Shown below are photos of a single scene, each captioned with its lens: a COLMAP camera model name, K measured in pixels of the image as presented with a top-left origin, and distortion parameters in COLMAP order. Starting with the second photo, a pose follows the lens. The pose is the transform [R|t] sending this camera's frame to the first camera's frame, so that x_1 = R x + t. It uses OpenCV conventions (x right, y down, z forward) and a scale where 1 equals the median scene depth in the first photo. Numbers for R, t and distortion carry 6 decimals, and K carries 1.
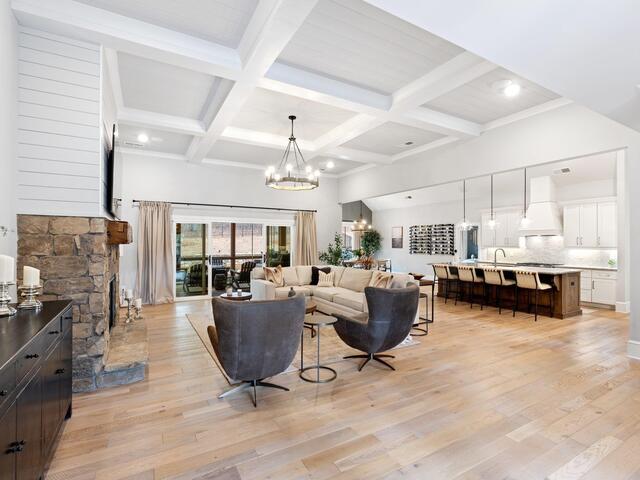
lens RADIAL K [[313.2, 0, 319.5], [0, 313.2, 241.7], [0, 0, 1]] dist [-0.006251, 0.000125]
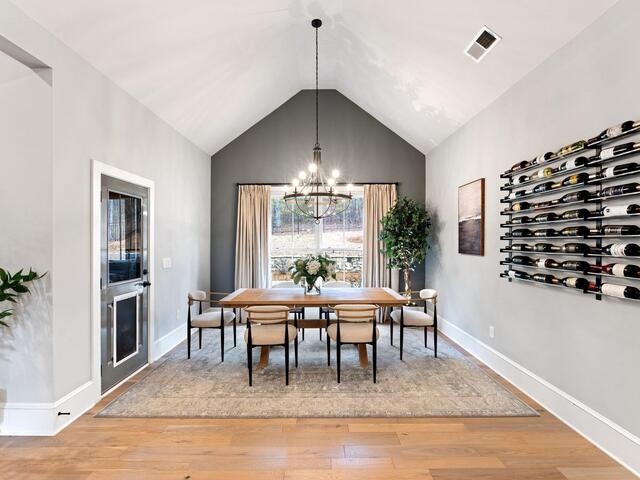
lens RADIAL K [[313.2, 0, 319.0], [0, 313.2, 240.4], [0, 0, 1]] dist [-0.006251, 0.000125]
pose [[0.871735, -0.006926, -0.489929, 0.298317], [0.008949, 0.999958, 0.001788, 0.005767], [0.489896, -0.005944, 0.871761, 0.749467]]
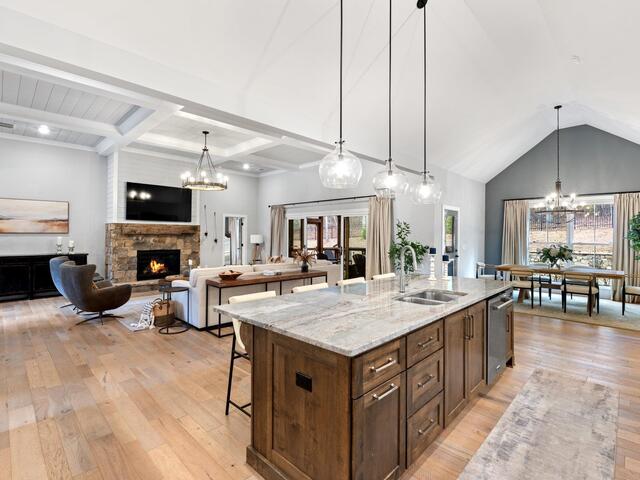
lens RADIAL K [[313.2, 0, 308.9], [0, 313.2, 229.5], [0, 0, 1]] dist [-0.006251, 0.000125]
pose [[0.249852, -0.008164, -0.968250, 0.549889], [0.005952, 0.999959, -0.006895, -0.005187], [0.968266, -0.004040, 0.249890, 0.480590]]
